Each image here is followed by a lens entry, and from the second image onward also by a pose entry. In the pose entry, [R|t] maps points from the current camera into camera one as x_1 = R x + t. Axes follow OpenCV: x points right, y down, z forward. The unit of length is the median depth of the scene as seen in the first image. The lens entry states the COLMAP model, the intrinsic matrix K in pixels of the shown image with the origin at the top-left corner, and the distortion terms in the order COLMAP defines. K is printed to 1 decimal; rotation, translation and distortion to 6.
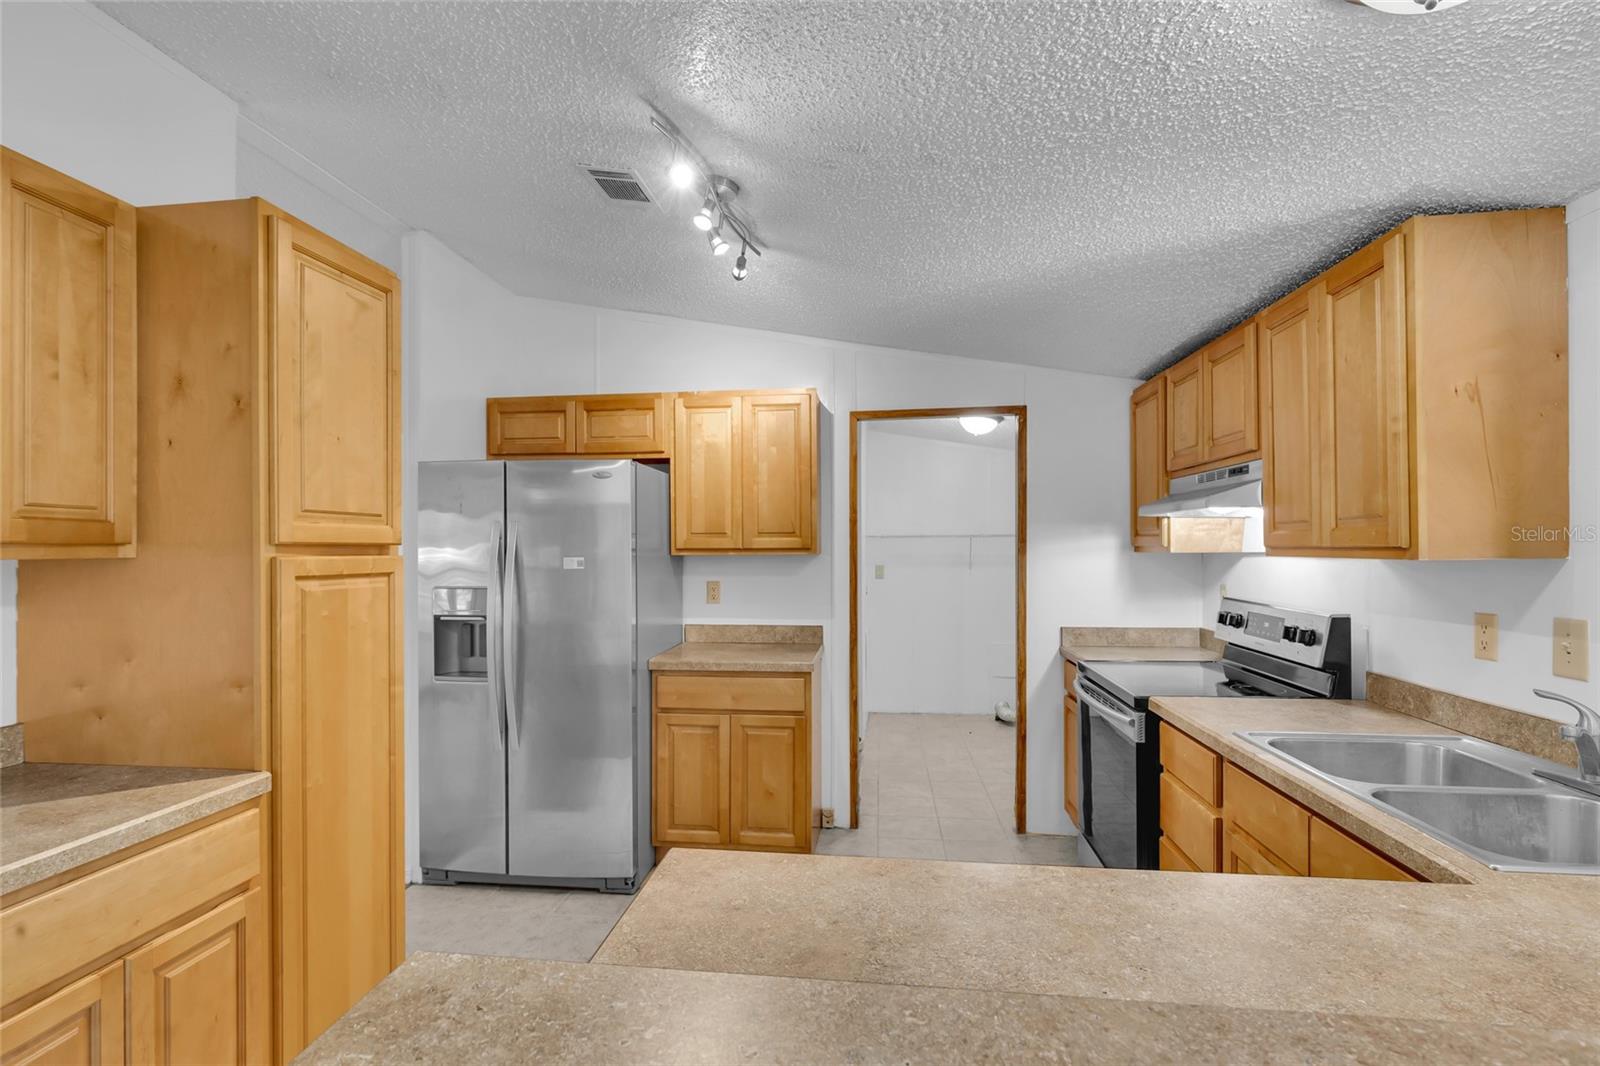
lens RADIAL K [[749.7, 0, 793.6], [0, 749.7, 544.2], [0, 0, 1]] dist [0.002777, 0.000074]
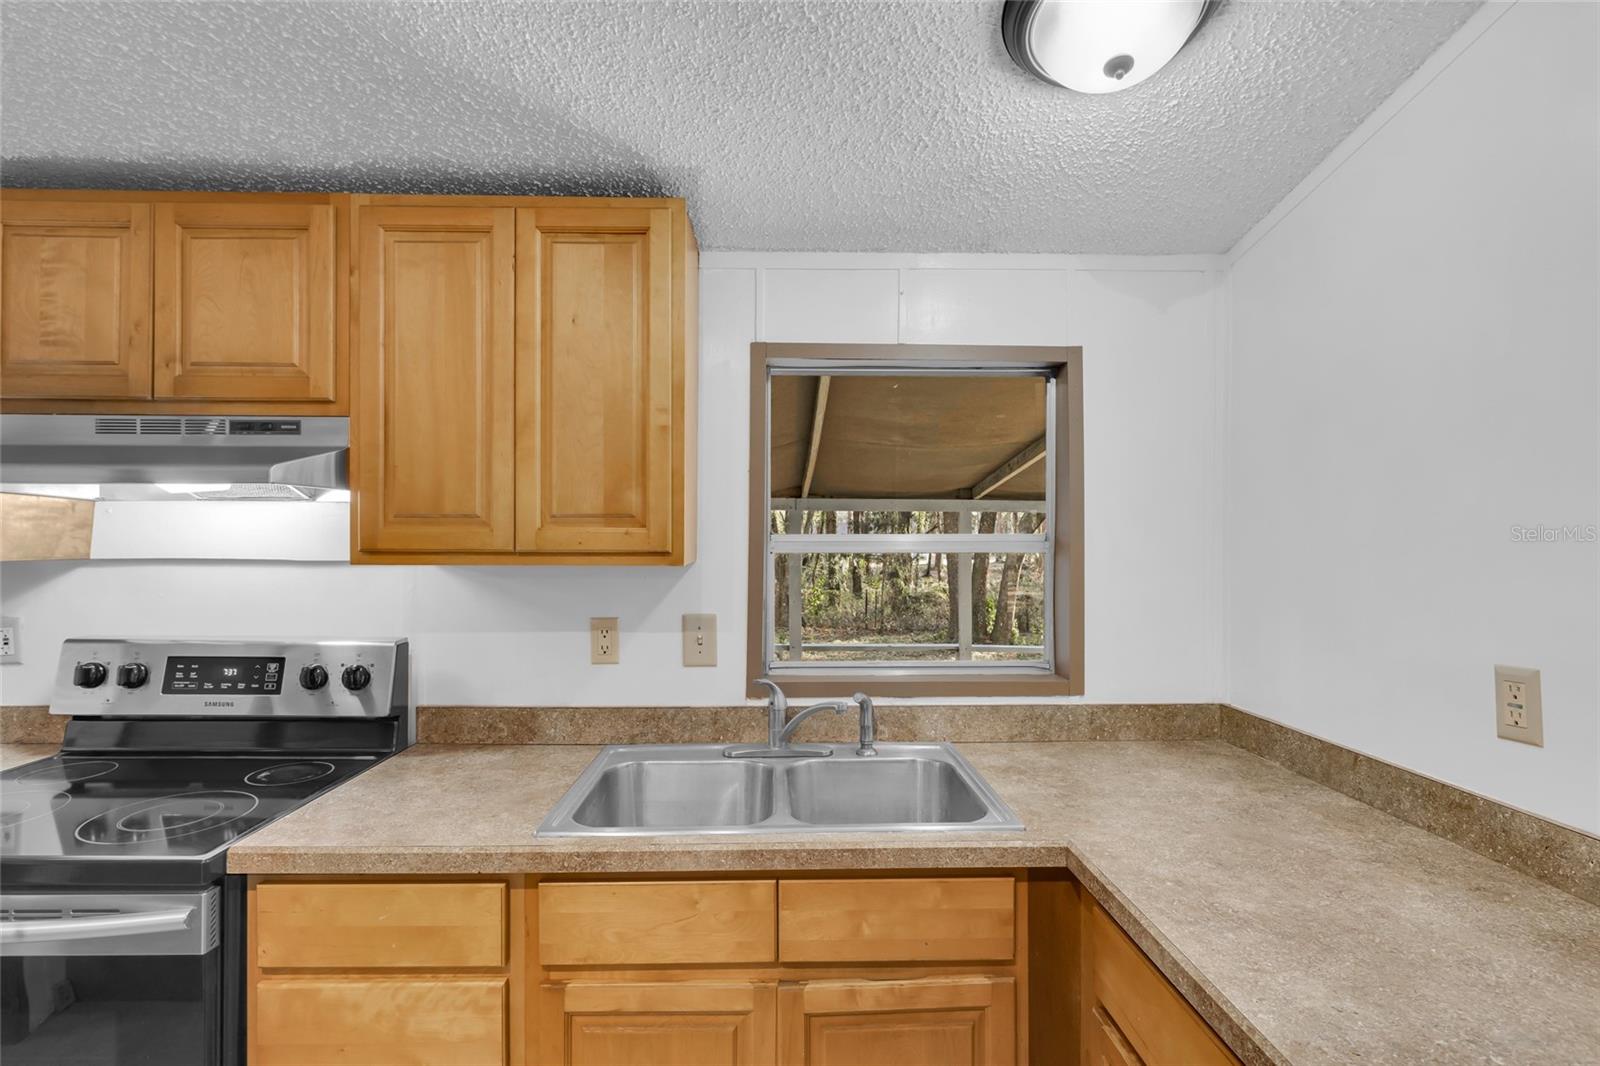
lens RADIAL K [[749.7, 0, 793.6], [0, 749.7, 544.2], [0, 0, 1]] dist [0.002777, 0.000074]
pose [[-0.137933, 0.006021, 0.990423, -0.080950], [-0.006146, 0.999957, -0.006935, -0.000606], [-0.990422, -0.007043, -0.137890, 0.701016]]
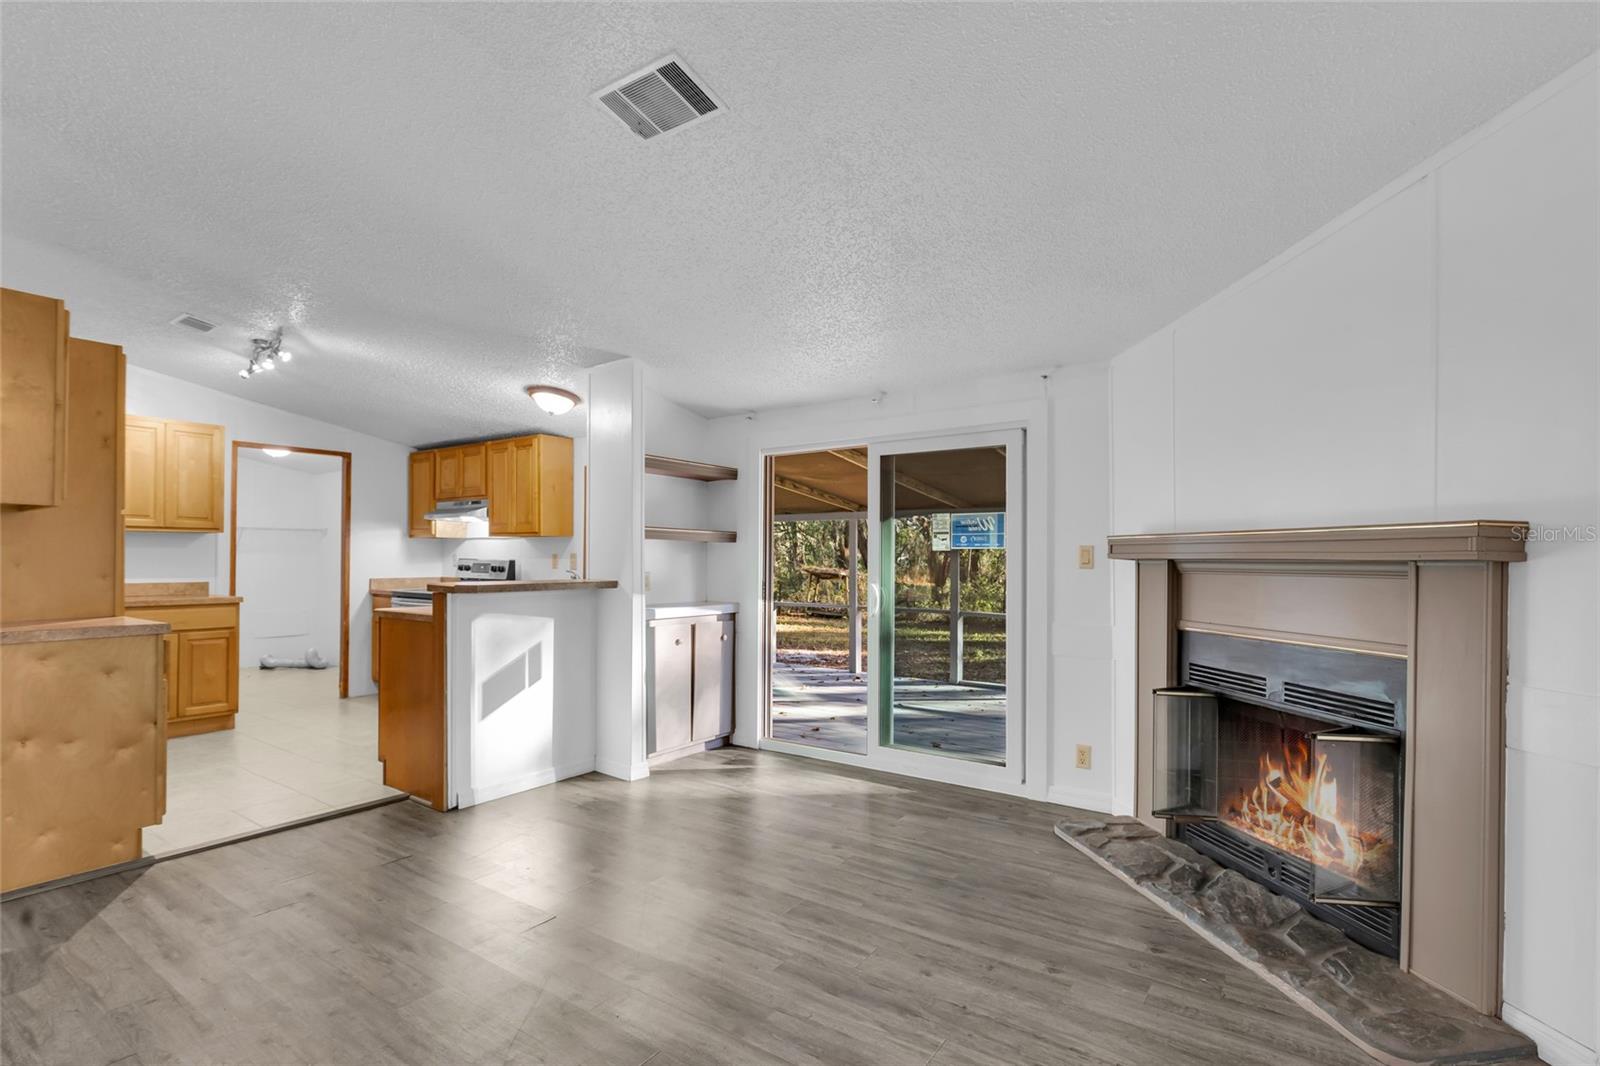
lens RADIAL K [[755.6, 0, 801.1], [0, 755.6, 557.0], [0, 0, 1]] dist [-0.000193, -0.000261]
pose [[0.471739, 0.007087, 0.881710, -1.141826], [-0.011447, 0.999933, -0.001913, 0.076822], [-0.881664, -0.009191, 0.471789, -1.159070]]
